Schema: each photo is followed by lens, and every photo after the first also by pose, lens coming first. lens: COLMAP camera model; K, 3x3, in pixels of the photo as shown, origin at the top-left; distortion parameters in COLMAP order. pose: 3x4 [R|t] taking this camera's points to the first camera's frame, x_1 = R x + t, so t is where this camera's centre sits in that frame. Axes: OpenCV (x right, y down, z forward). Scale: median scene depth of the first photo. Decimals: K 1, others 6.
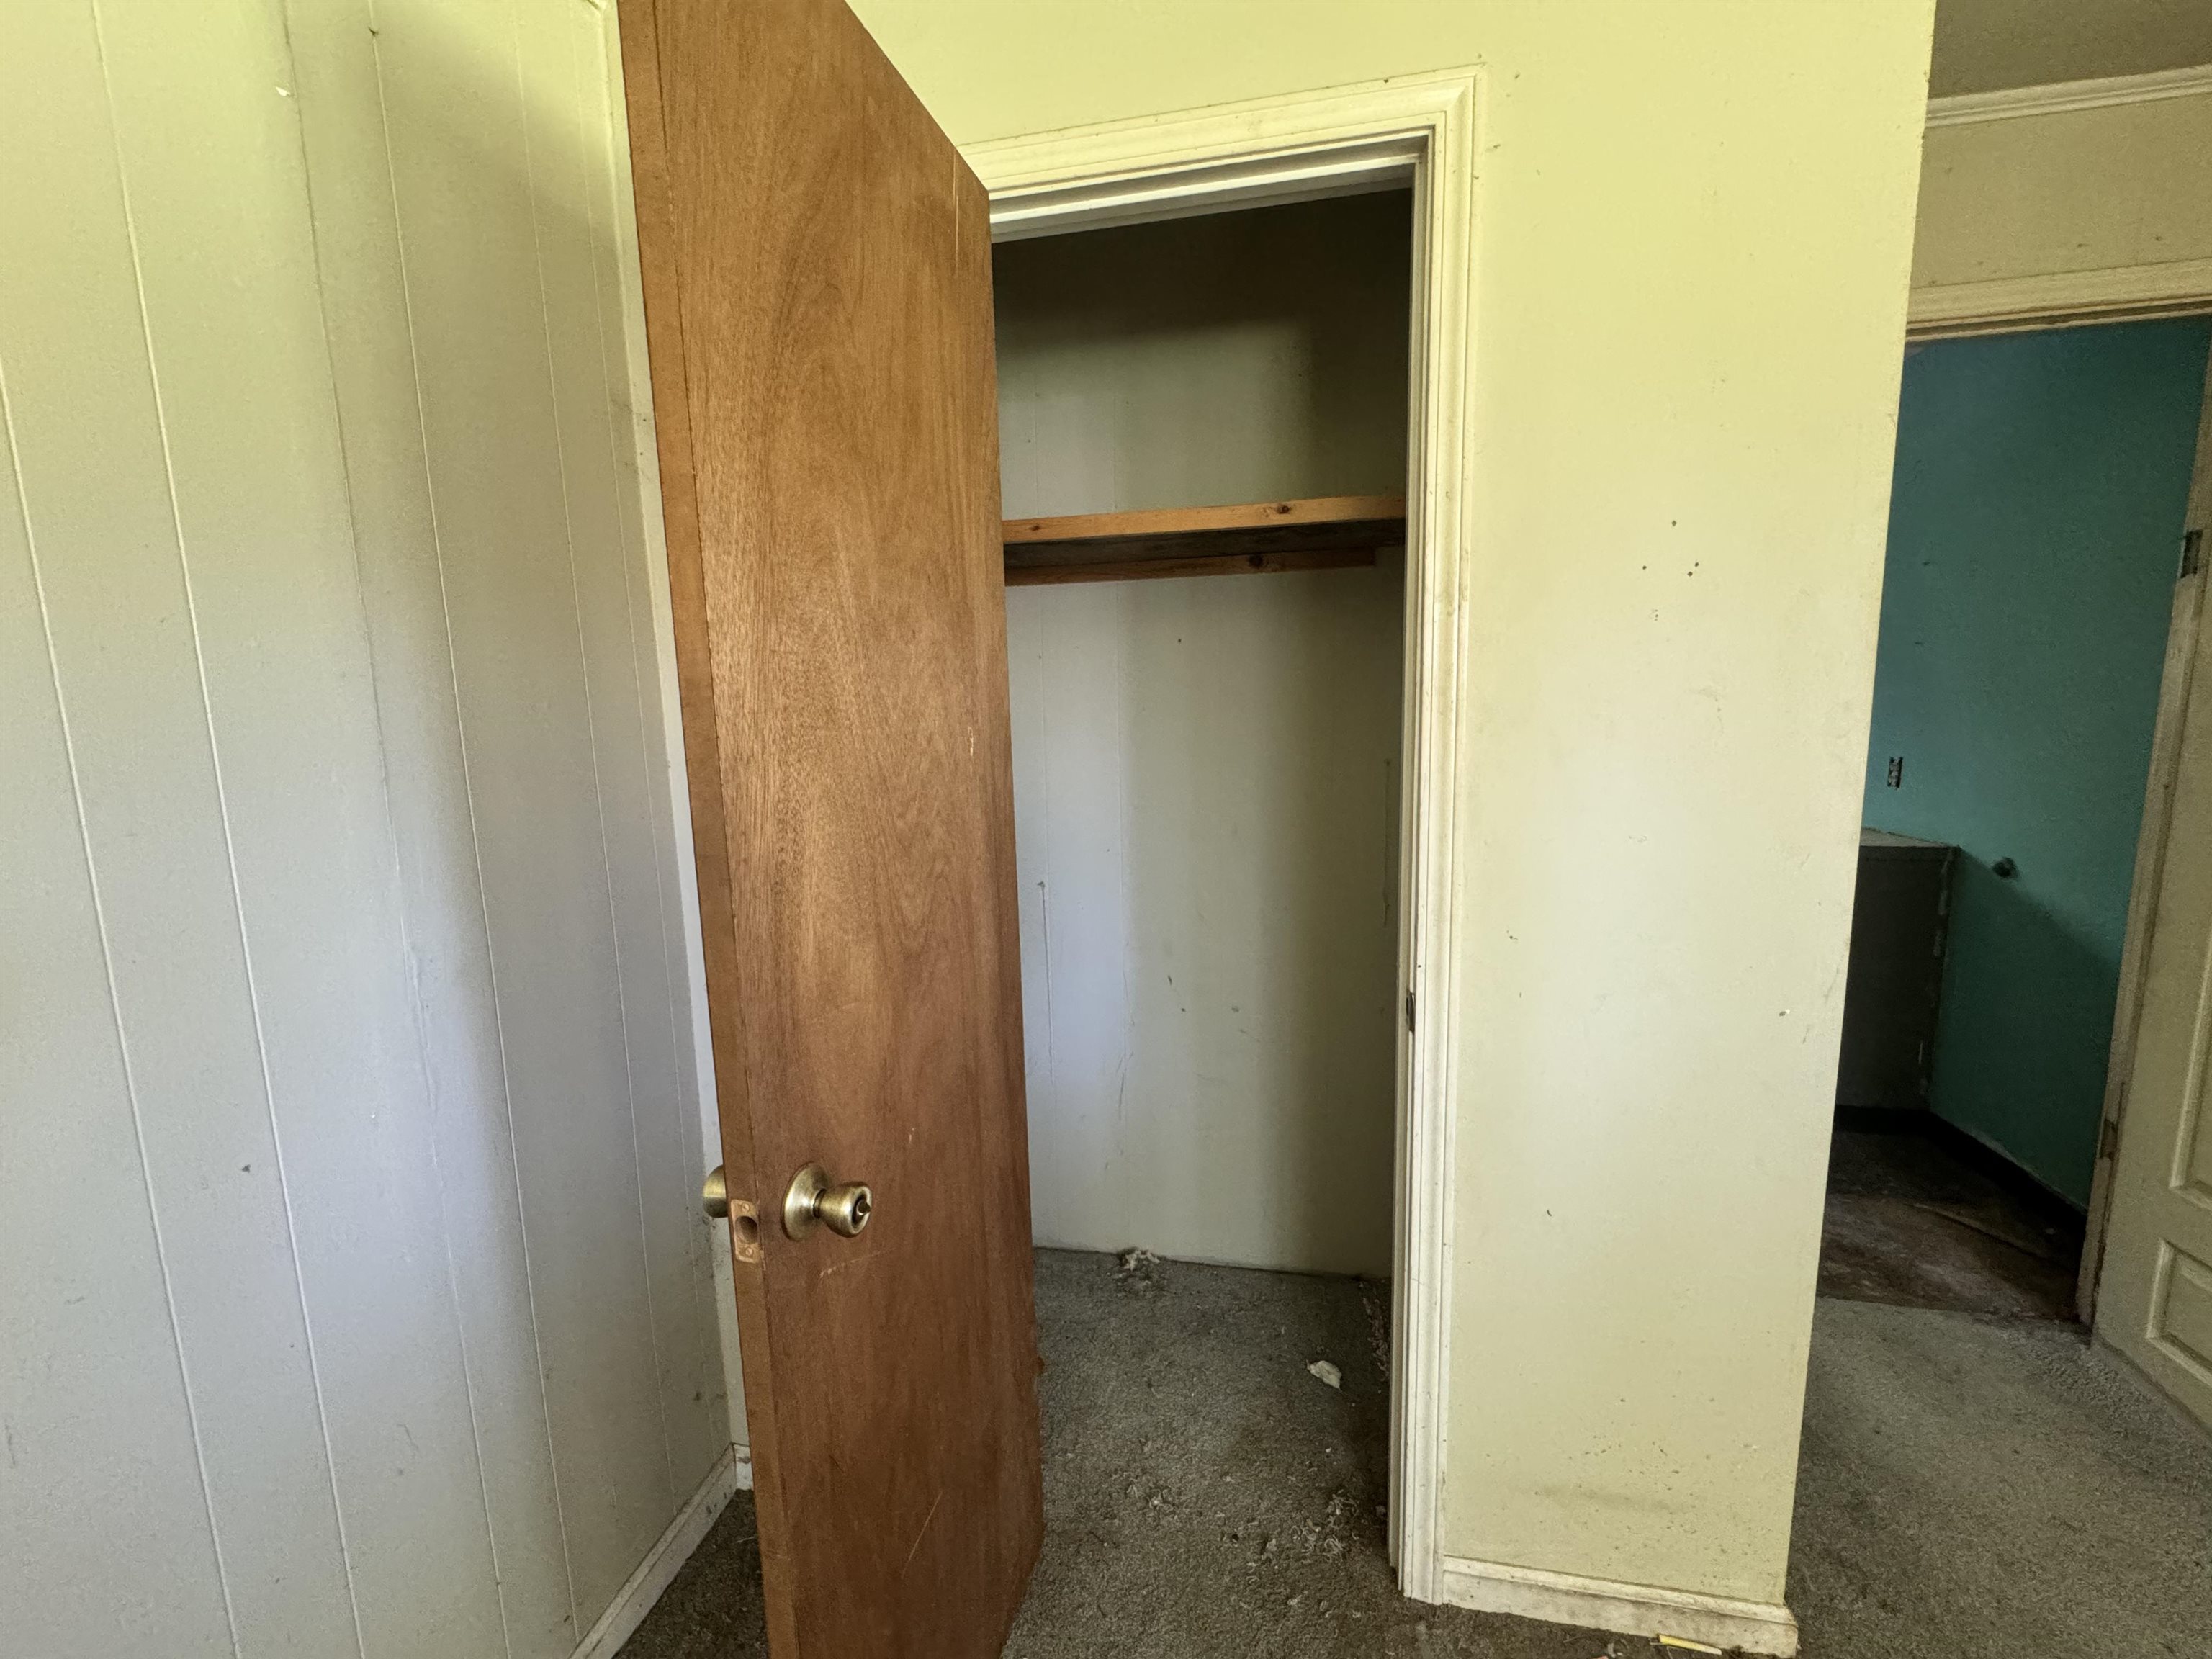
lens RADIAL K [[883.1, 0, 1092.6], [0, 883.1, 825.0], [0, 0, 1]] dist [-0.007306, 0.001603]
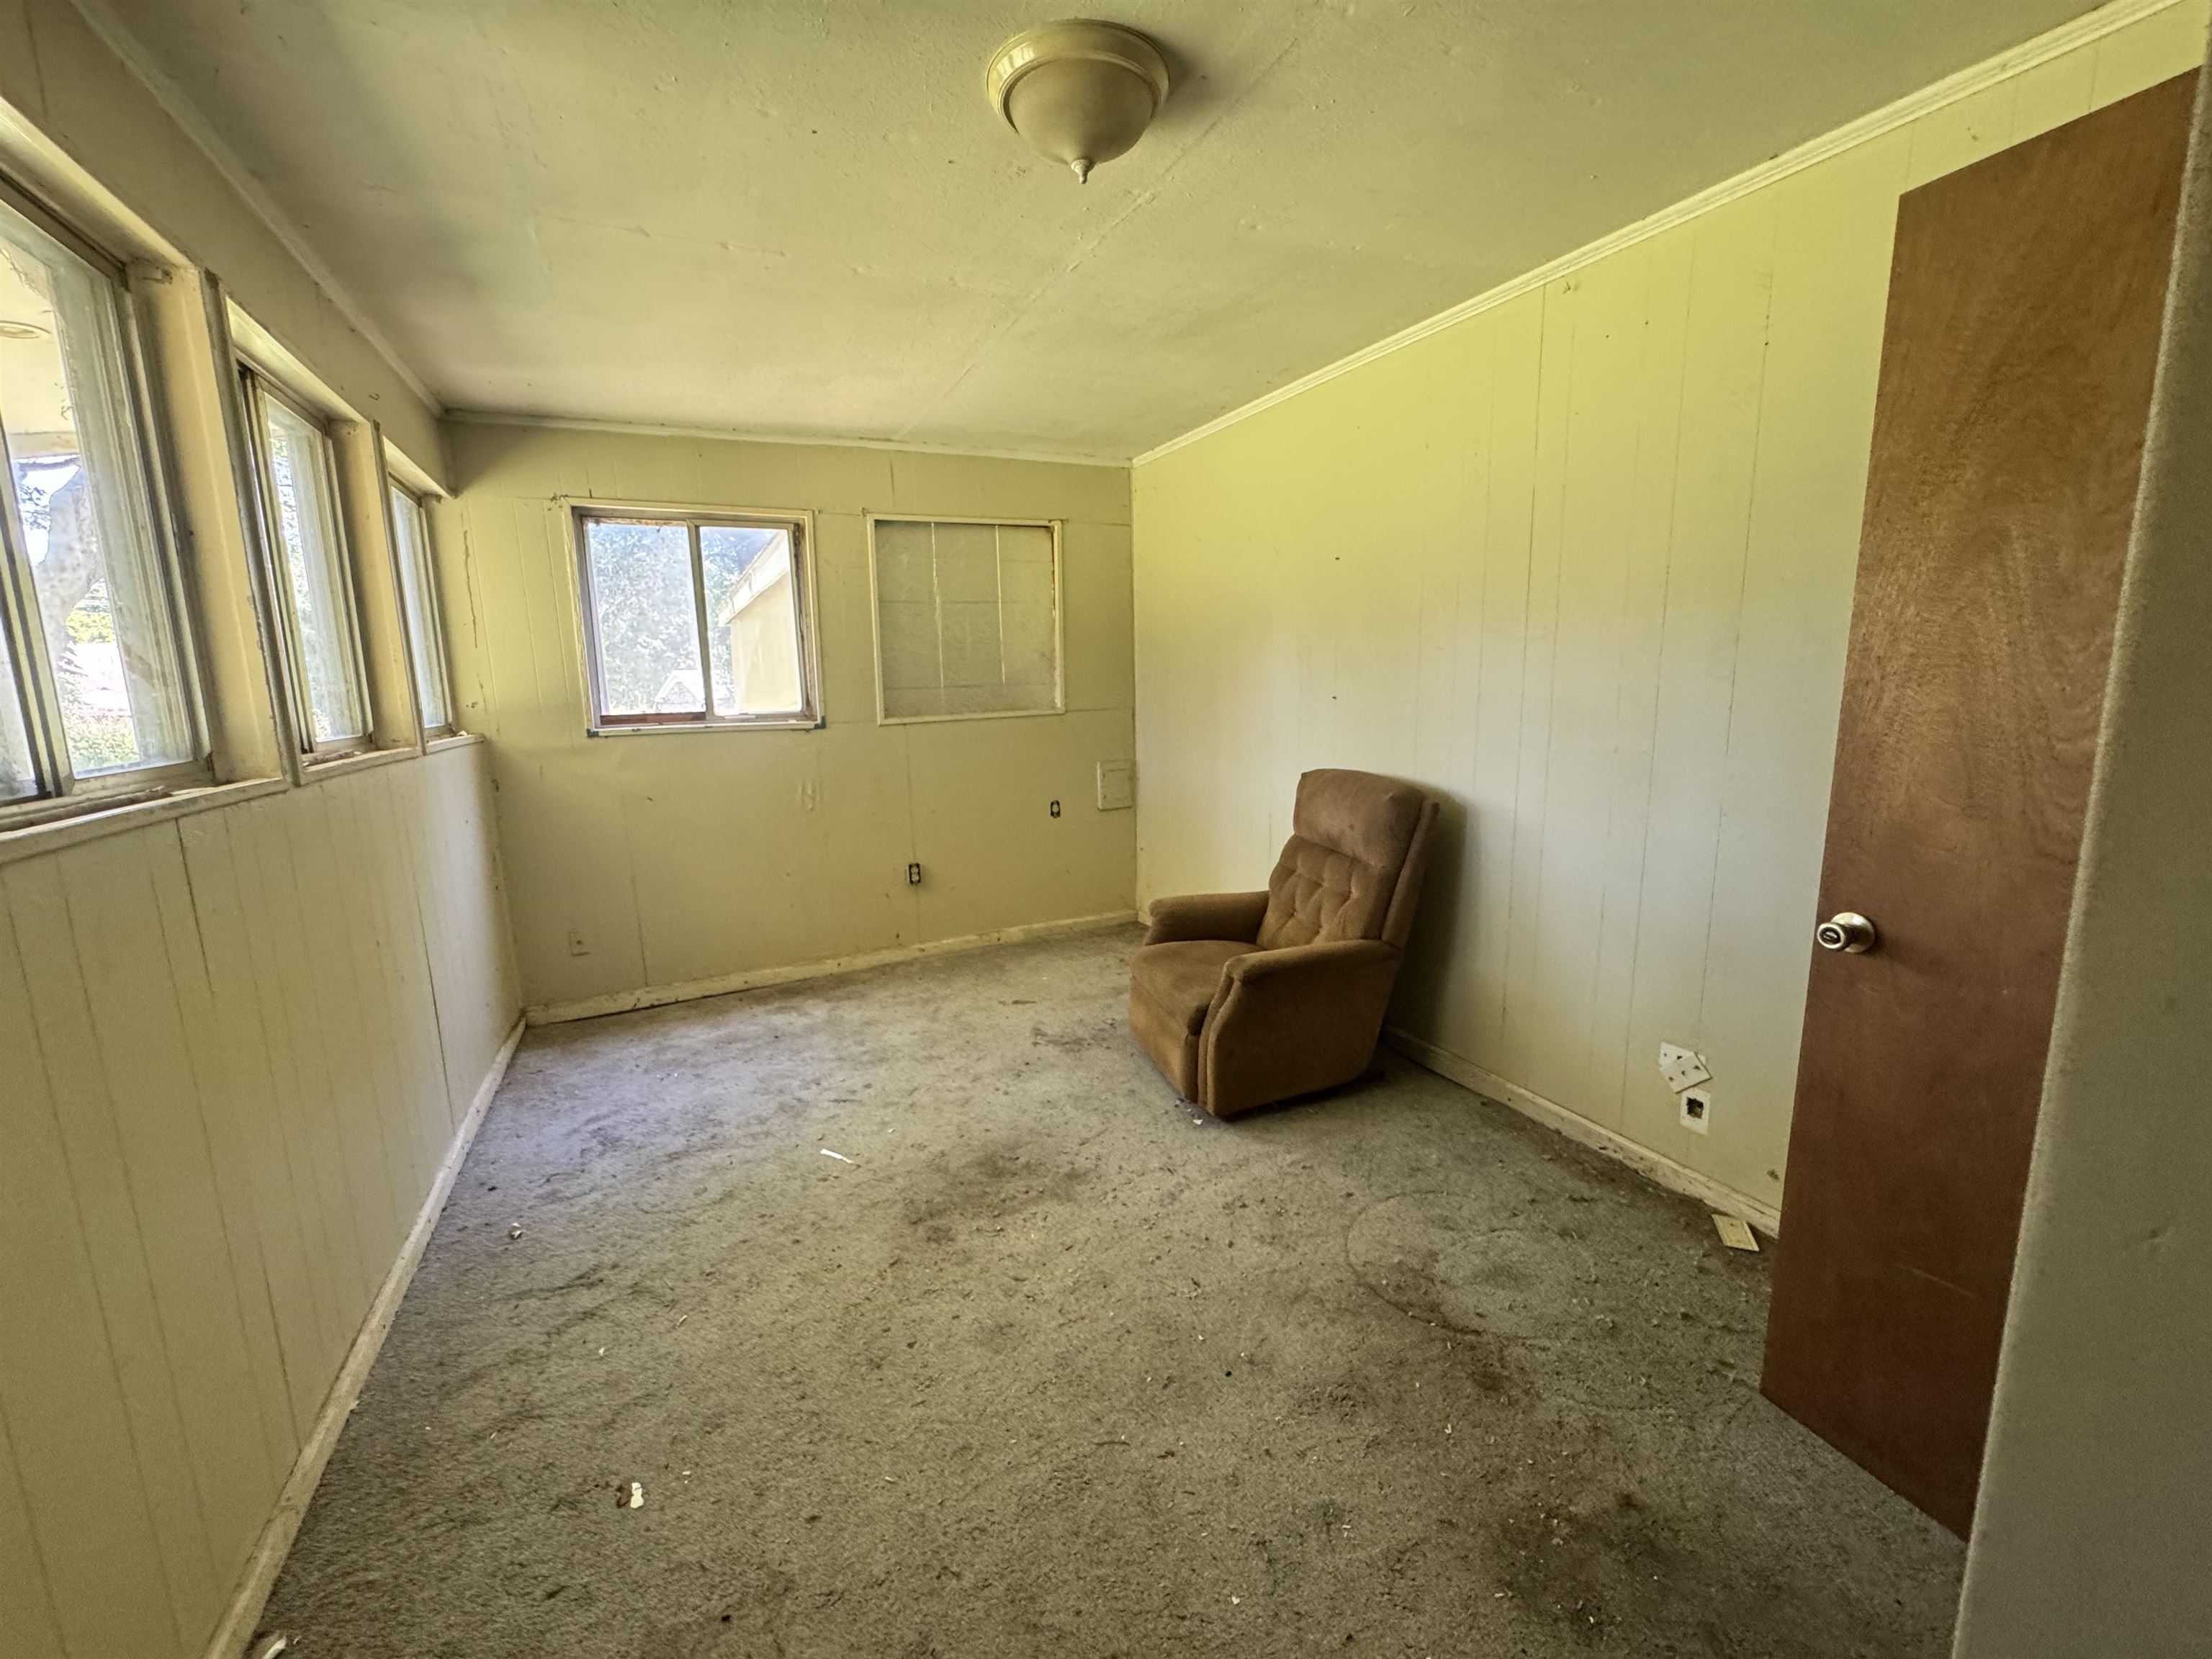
lens RADIAL K [[883.1, 0, 1107.1], [0, 883.1, 826.7], [0, 0, 1]] dist [-0.007306, 0.001603]
pose [[-0.791909, 0.148642, -0.592272, 1.212756], [-0.039838, 0.955279, 0.293012, -0.154363], [0.609339, 0.255633, -0.750572, 0.871500]]
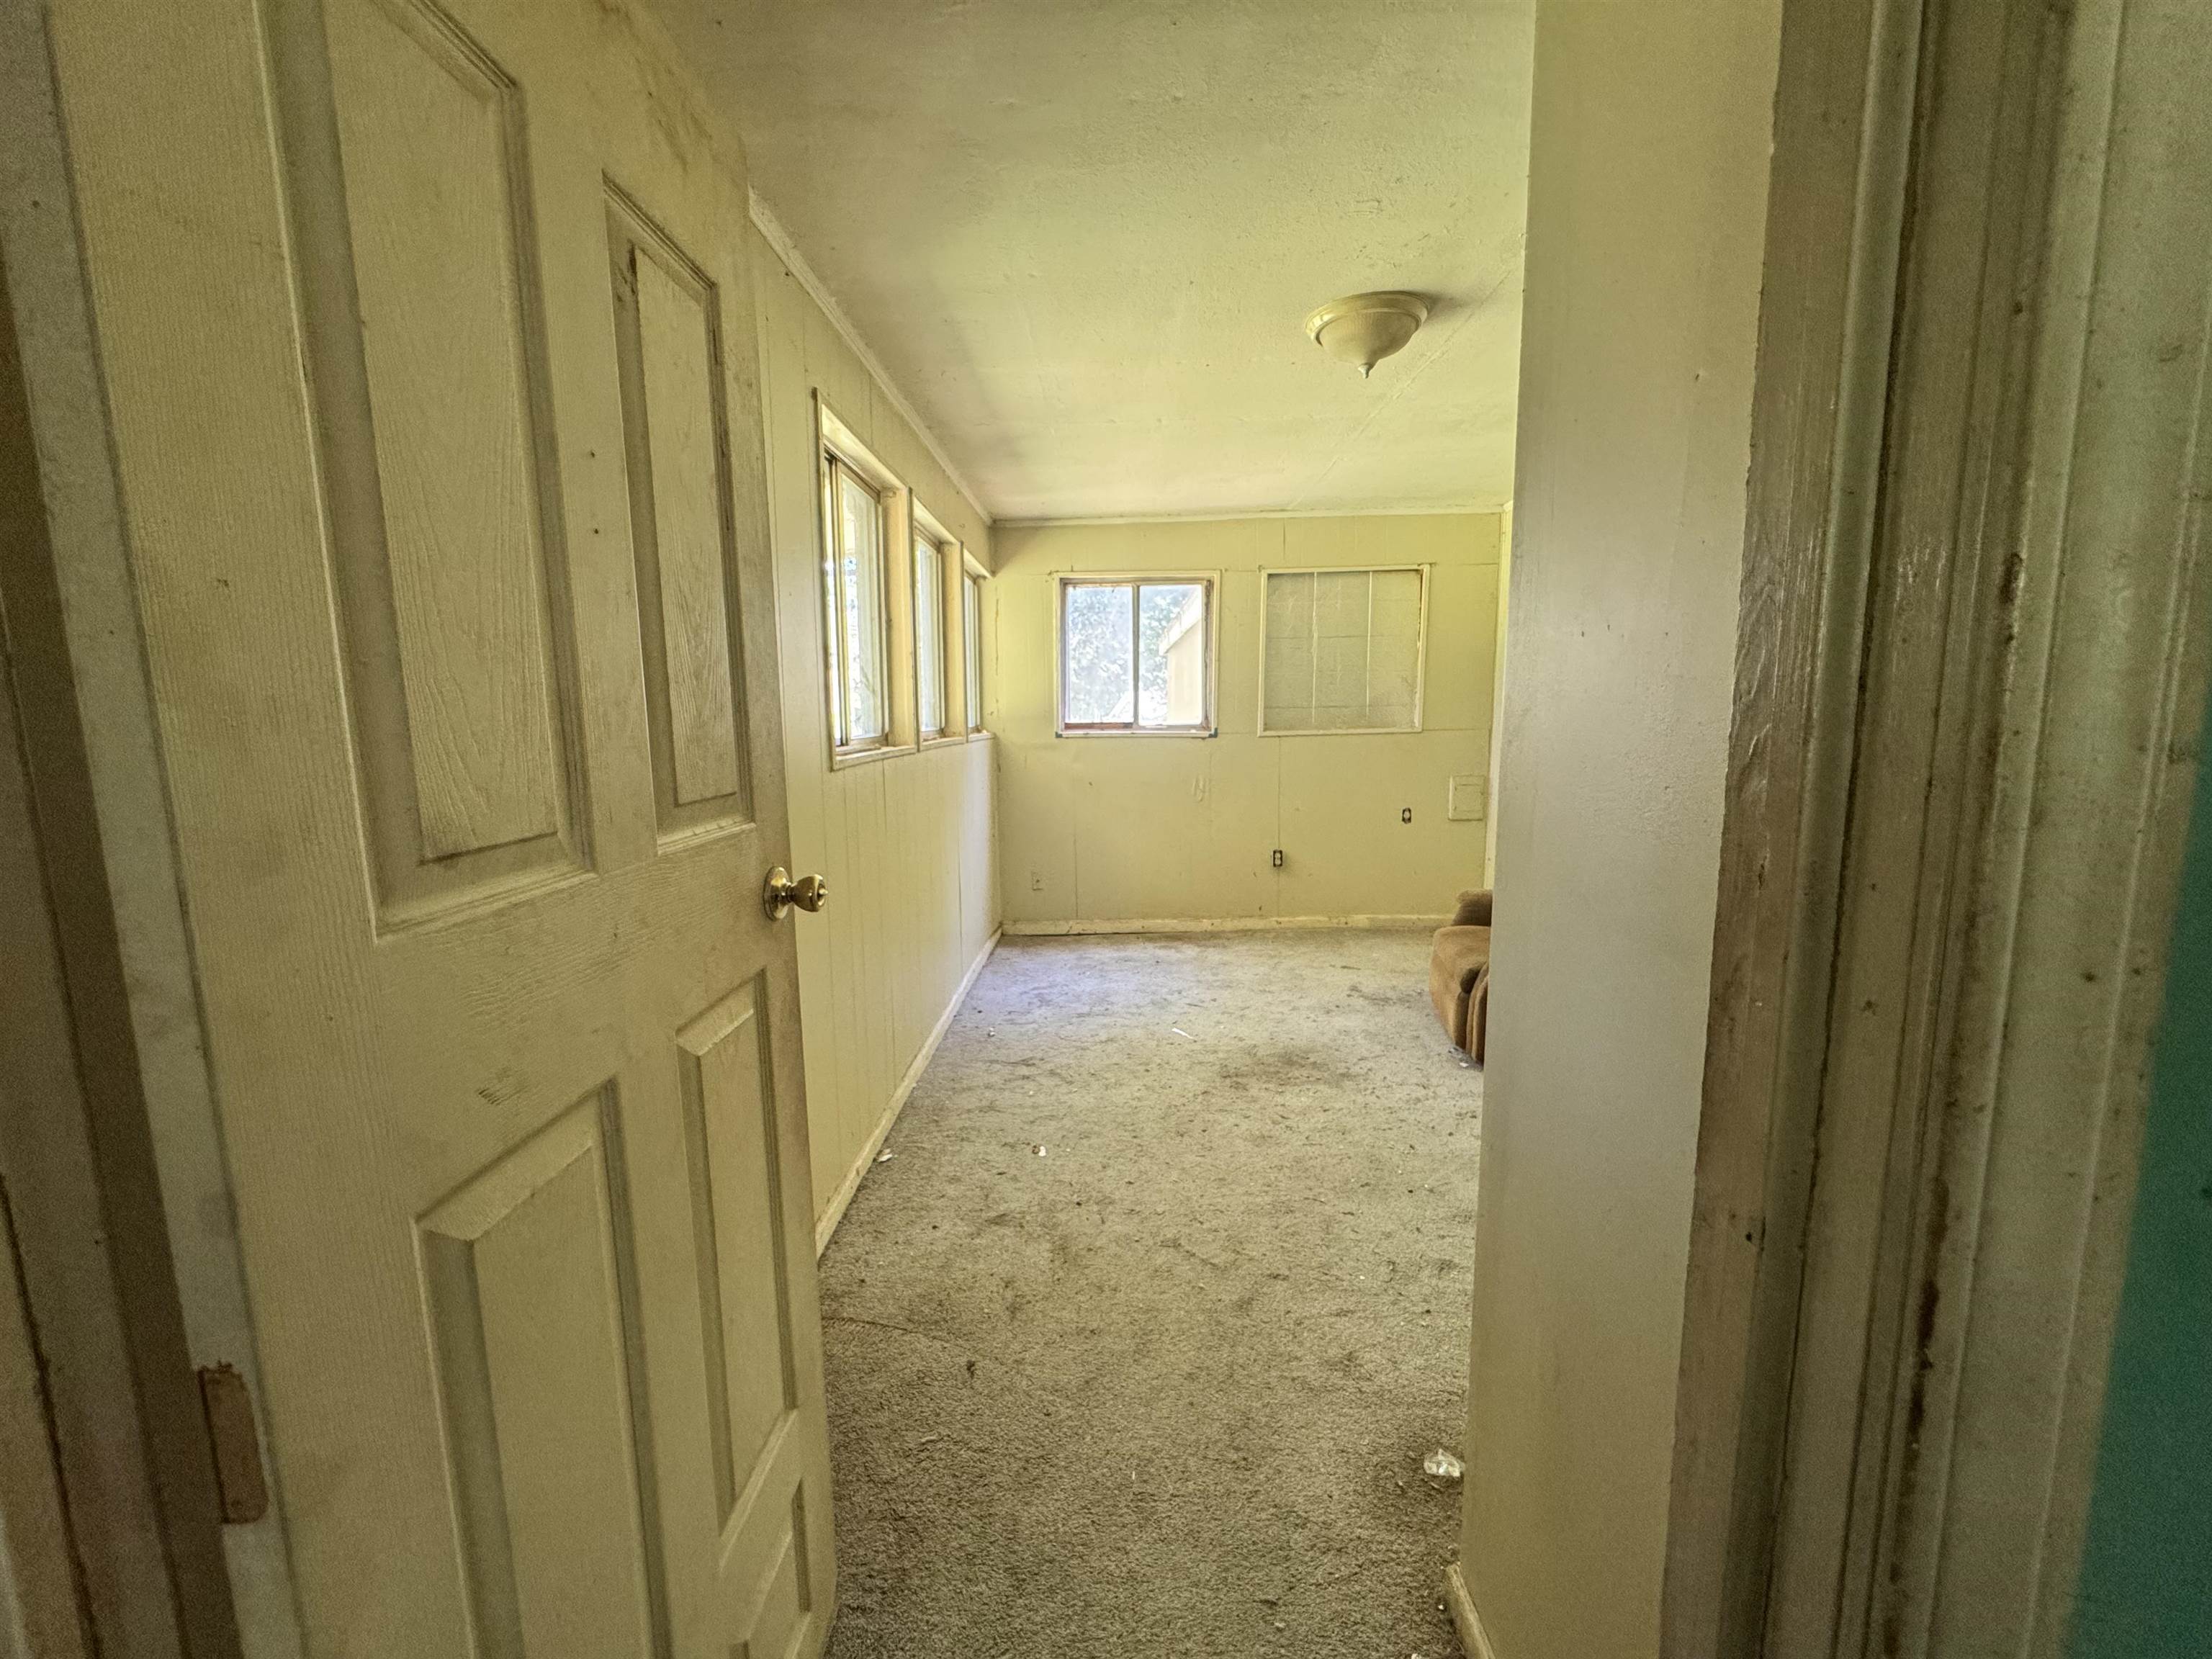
lens RADIAL K [[883.1, 0, 1103.7], [0, 883.1, 821.4], [0, 0, 1]] dist [-0.007306, 0.001603]
pose [[-0.983365, 0.061513, -0.170906, 1.318160], [0.013428, 0.962955, 0.269329, -0.254344], [0.181142, 0.262554, -0.947762, 1.667311]]
